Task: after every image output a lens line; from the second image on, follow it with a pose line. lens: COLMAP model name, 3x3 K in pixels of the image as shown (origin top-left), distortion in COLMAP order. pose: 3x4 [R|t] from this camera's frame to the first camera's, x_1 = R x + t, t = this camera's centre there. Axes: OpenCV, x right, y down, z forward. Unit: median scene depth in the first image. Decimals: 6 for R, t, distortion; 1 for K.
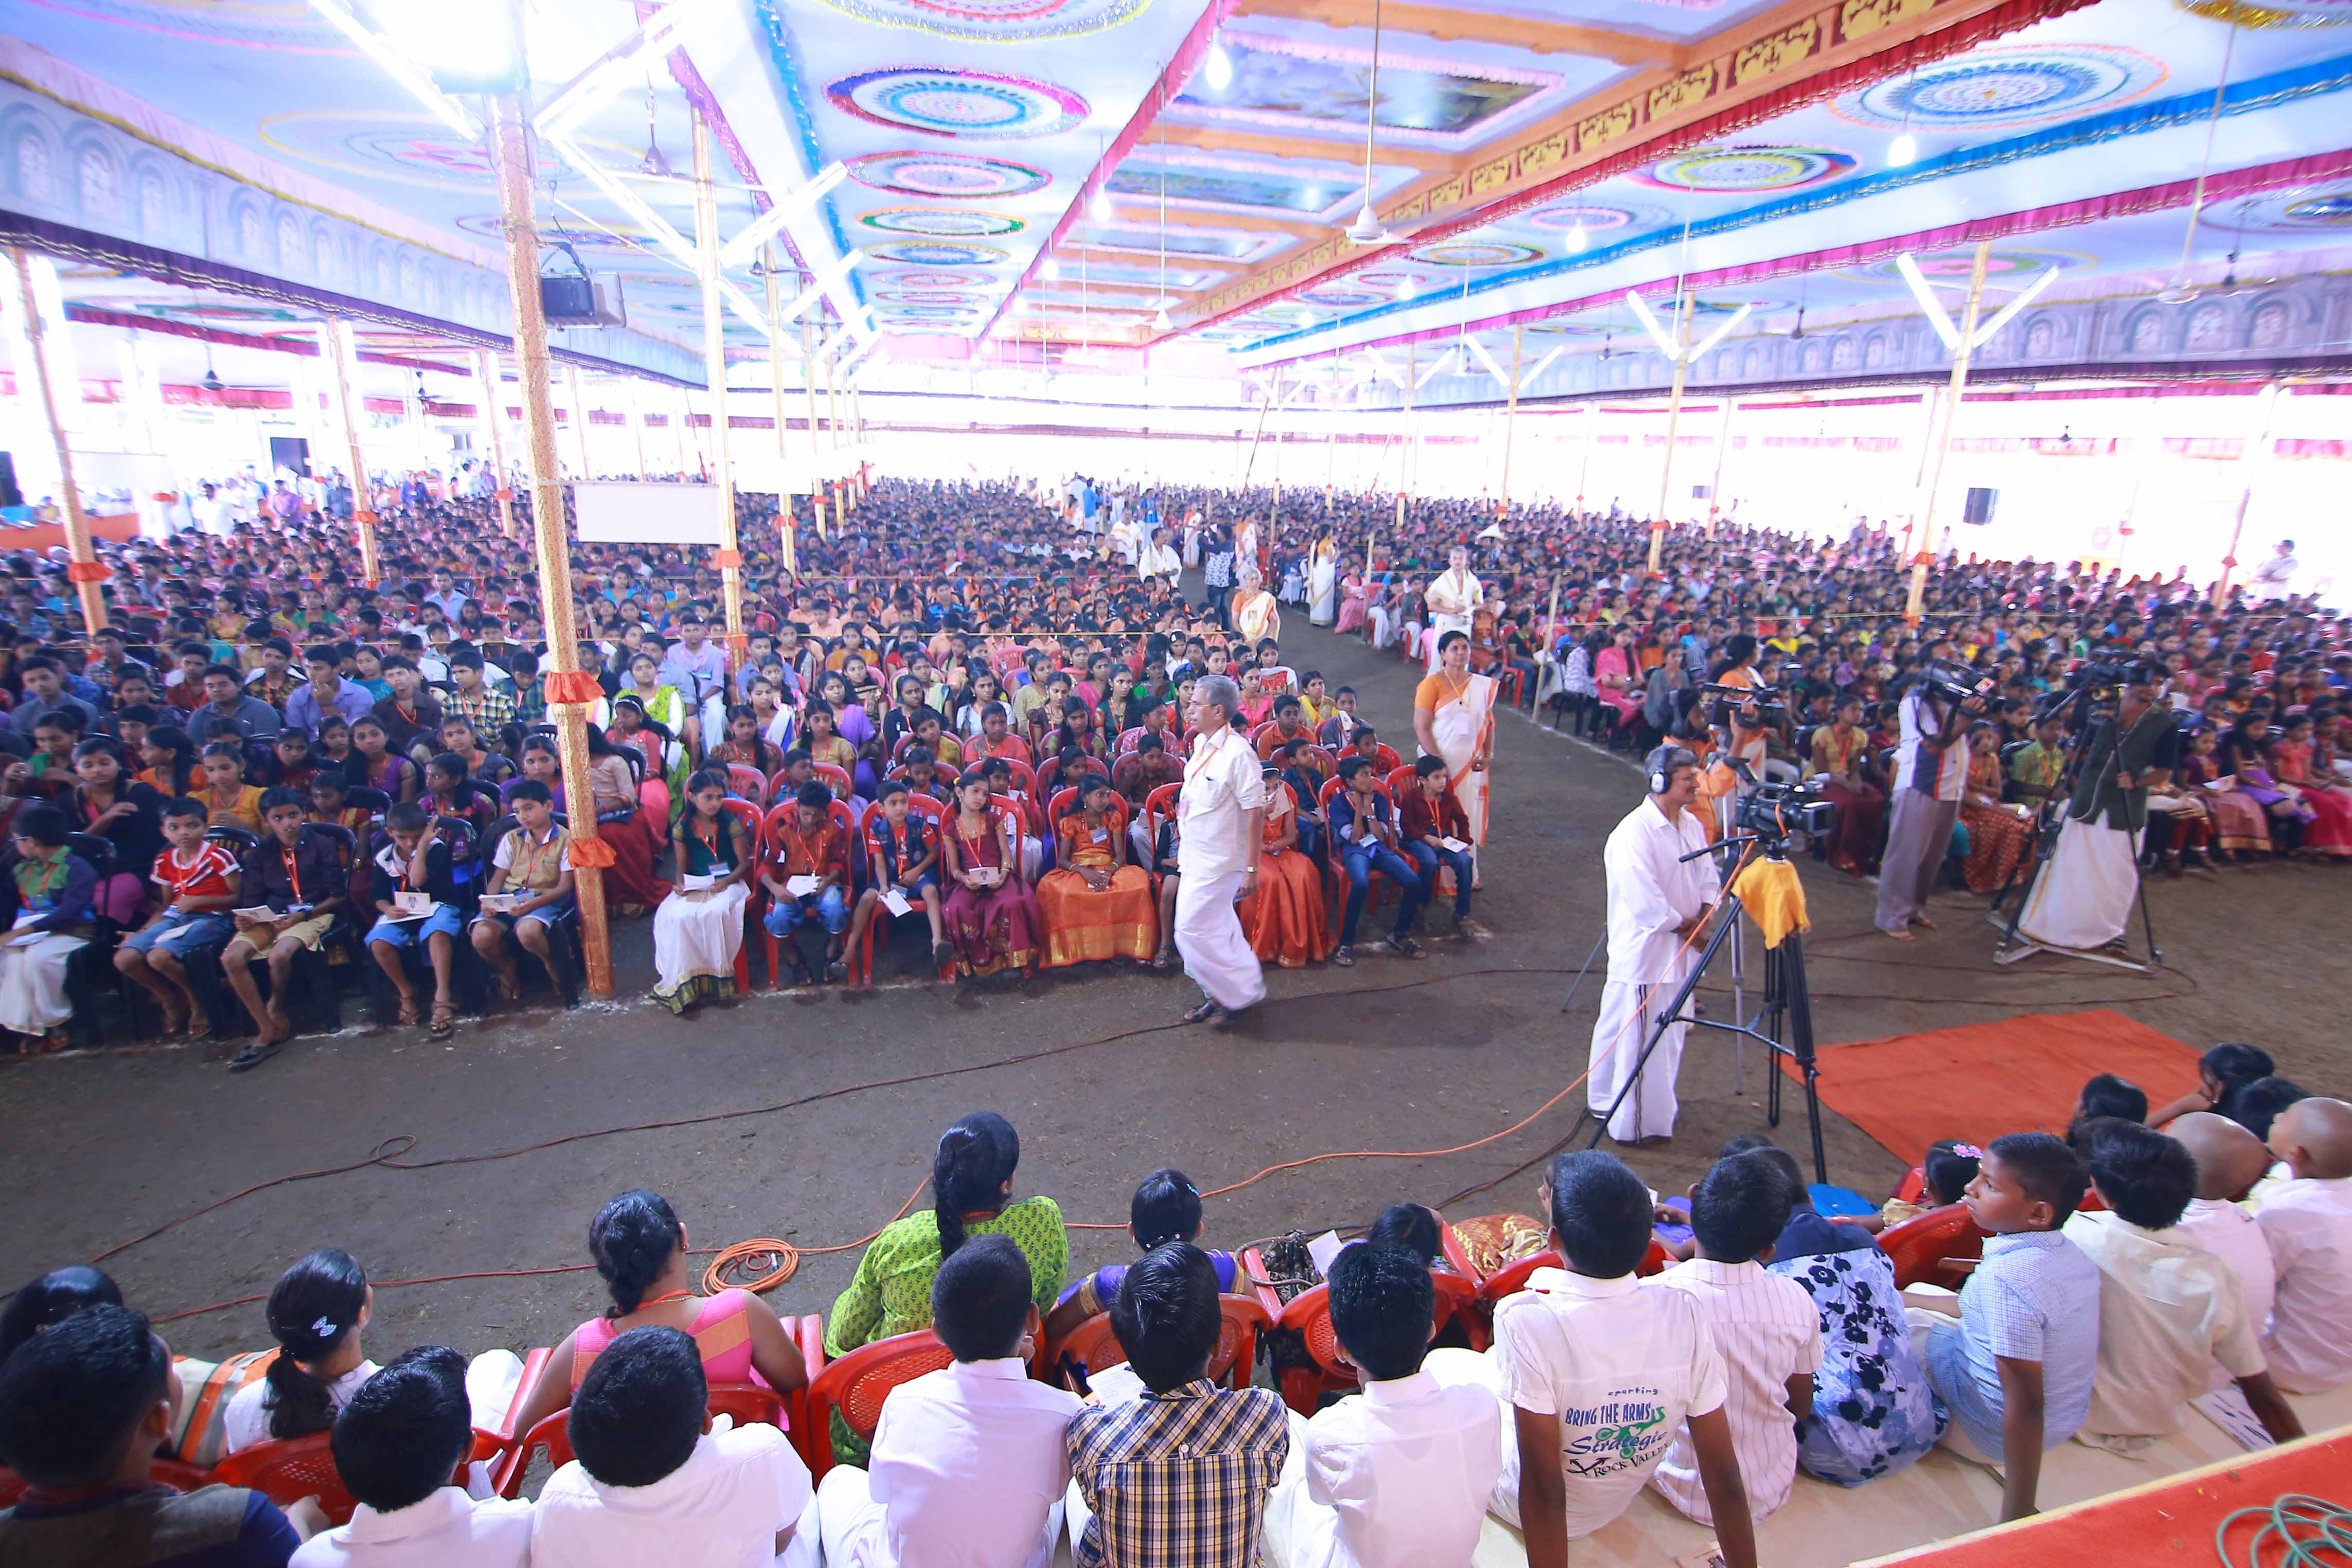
lens RADIAL K [[1166.3, 0, 1174.7], [0, 1166.3, 782.2], [0, 0, 1]] dist [-0.015394, -0.003402]
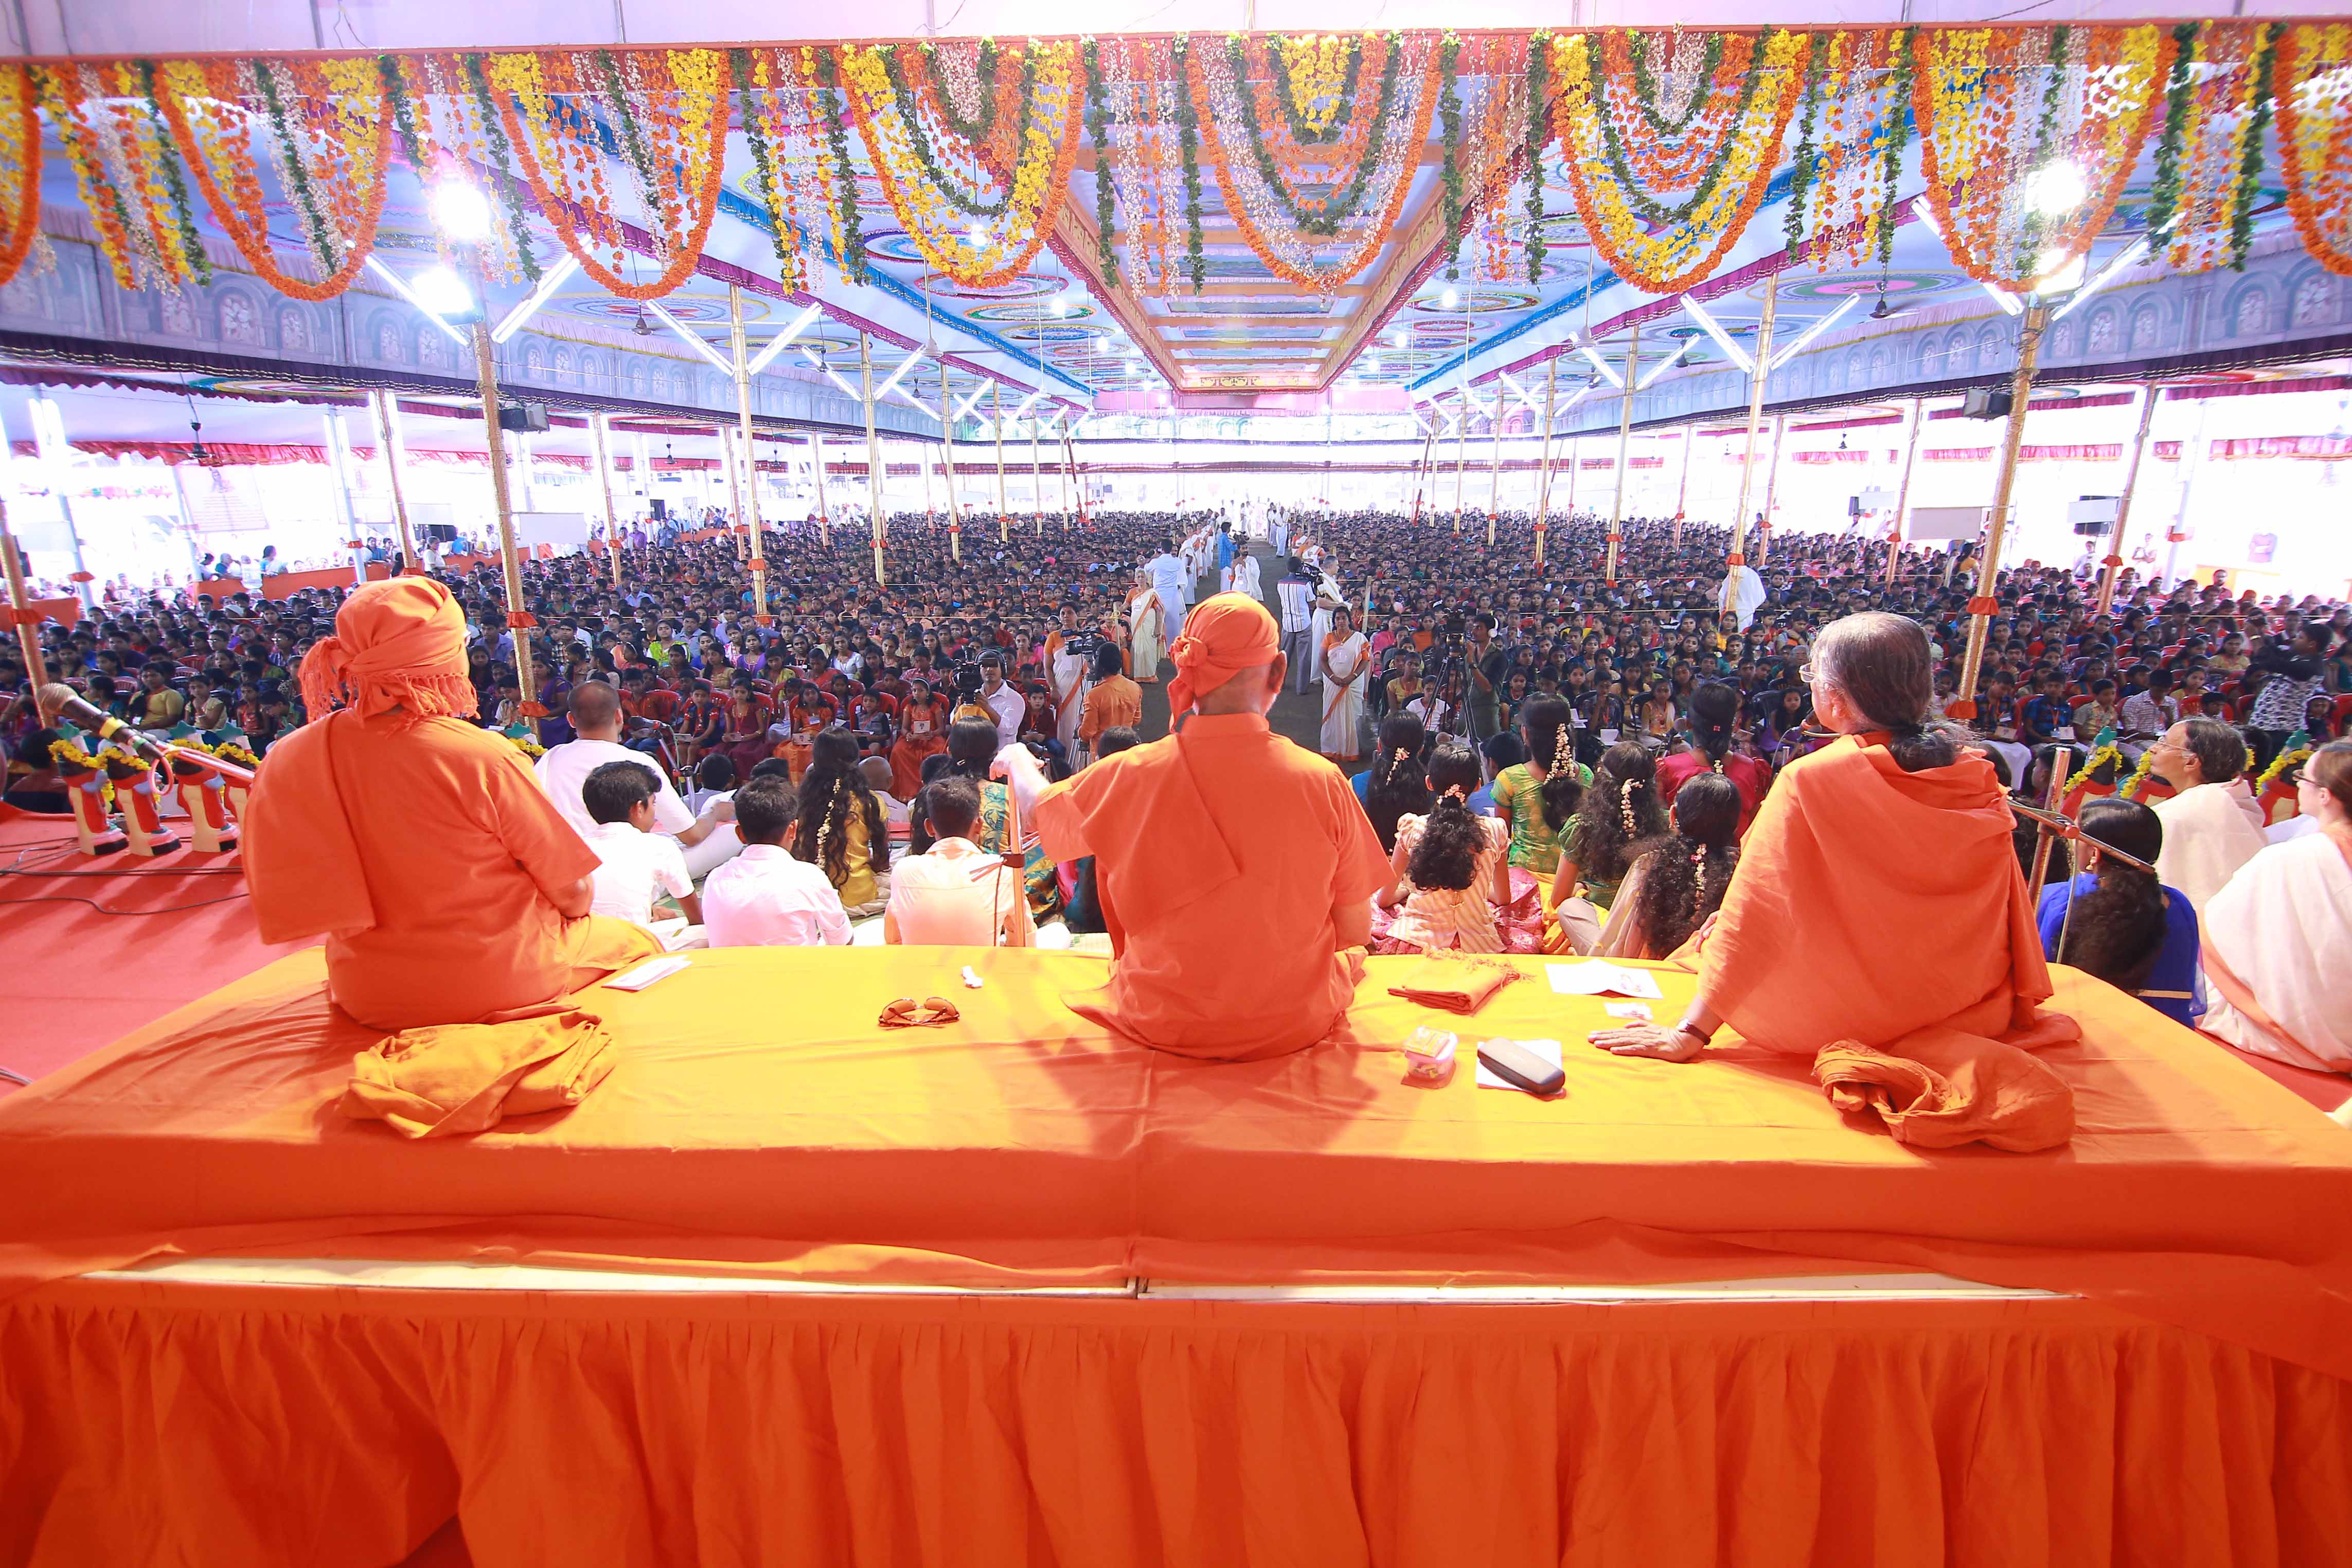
lens RADIAL K [[1166.3, 0, 1216.6], [0, 1166.3, 807.1], [0, 0, 1]] dist [-0.015394, -0.003402]
pose [[0.954265, 0.052073, -0.294392, 0.554163], [-0.054362, 0.998521, 0.000409, 0.077533], [0.293978, 0.015614, 0.955685, -0.231332]]
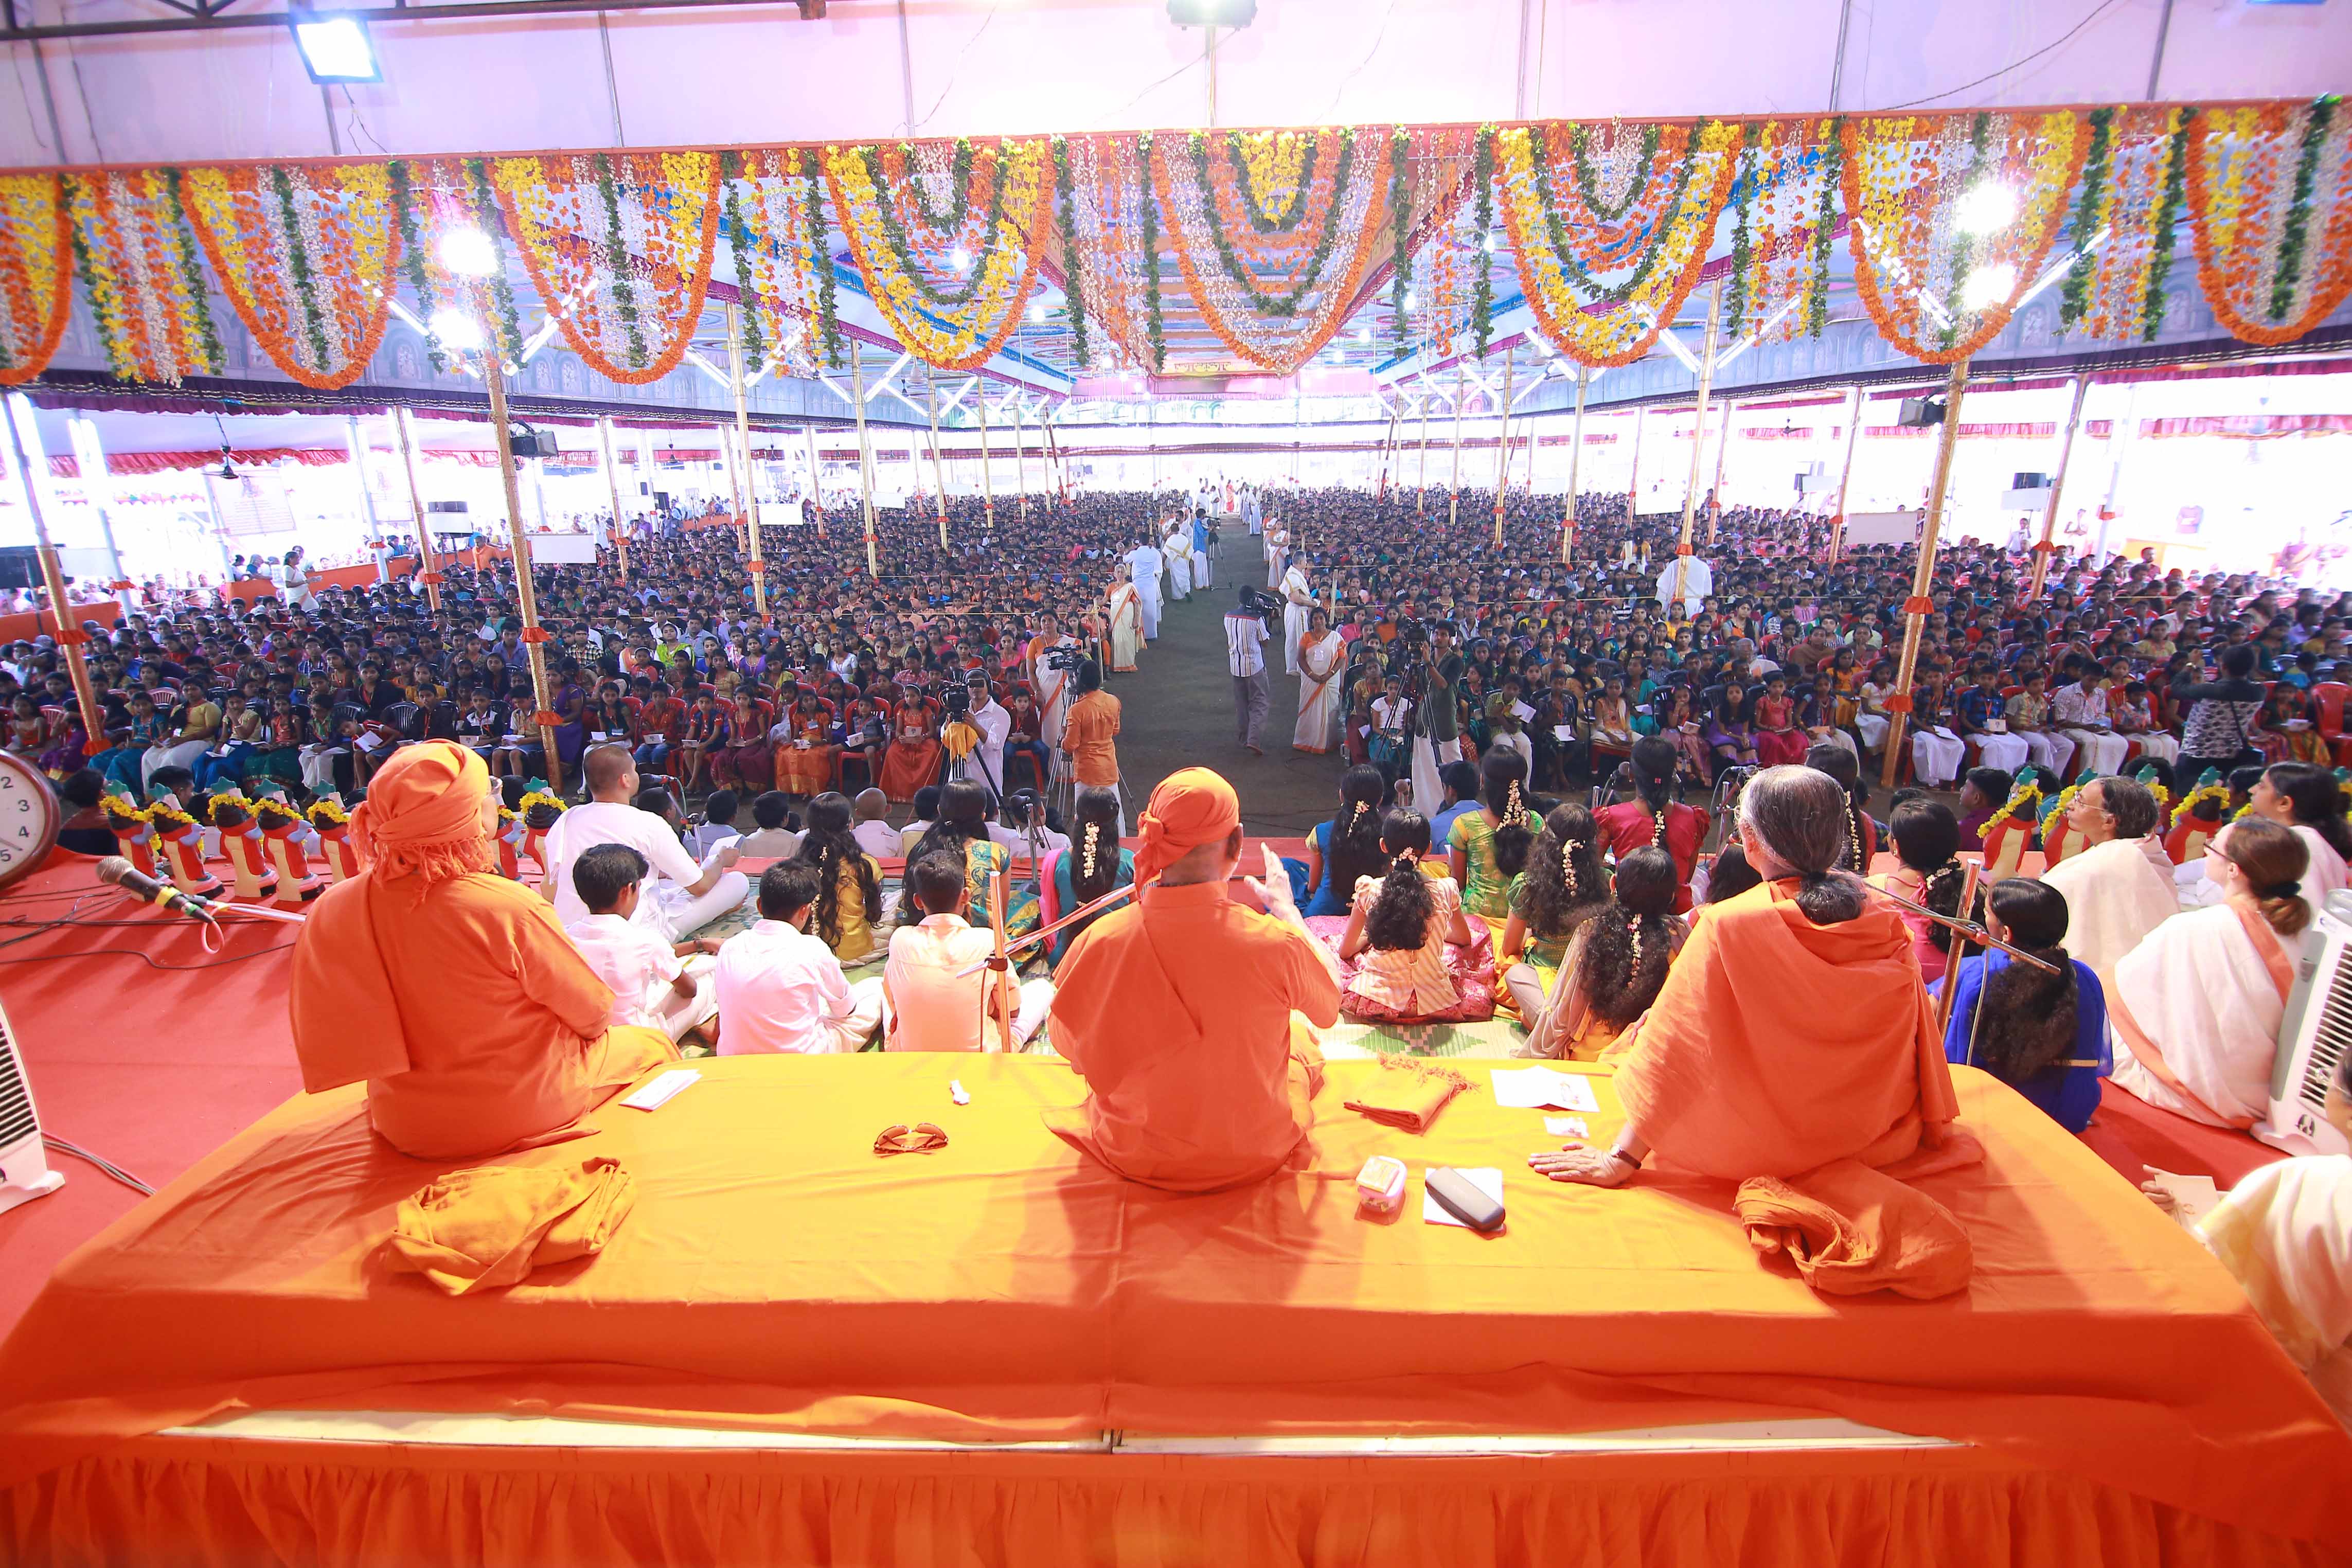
lens RADIAL K [[1108.0, 0, 1188.0], [0, 1108.0, 772.7], [0, 0, 1]] dist [-0.016963, -0.002212]
pose [[0.952713, 0.043294, -0.300771, 0.556594], [-0.041147, 0.999062, 0.013474, 0.041404], [0.301072, -0.000461, 0.953601, -0.235615]]
